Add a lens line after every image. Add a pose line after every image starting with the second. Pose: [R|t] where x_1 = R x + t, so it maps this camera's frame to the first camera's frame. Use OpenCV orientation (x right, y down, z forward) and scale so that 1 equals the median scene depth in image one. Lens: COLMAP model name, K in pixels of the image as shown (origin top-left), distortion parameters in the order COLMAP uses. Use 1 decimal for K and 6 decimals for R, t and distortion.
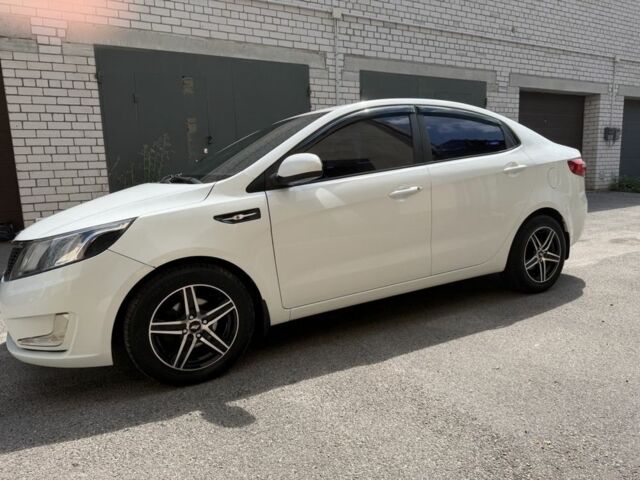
lens RADIAL K [[419.4, 0, 320.2], [0, 419.4, 238.6], [0, 0, 1]] dist [-0.002508, -0.000649]
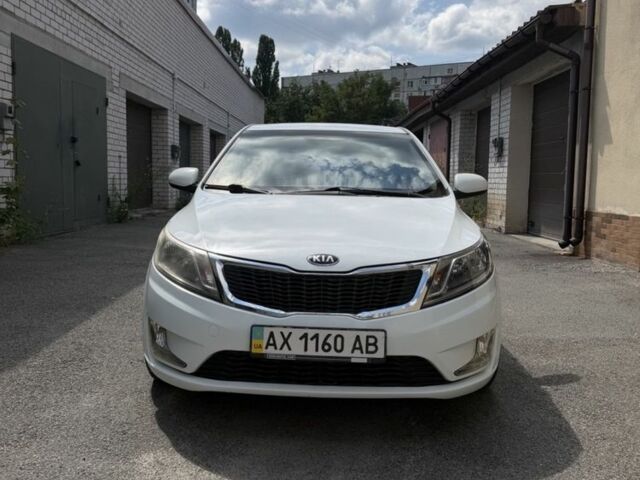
lens RADIAL K [[561.8, 0, 319.4], [0, 561.8, 238.6], [0, 0, 1]] dist [-0.013771, -0.021803]
pose [[0.500276, -0.043268, 0.864784, -0.335382], [0.099754, 0.994981, -0.007926, -0.012079], [-0.860100, 0.090230, 0.502081, 0.115787]]
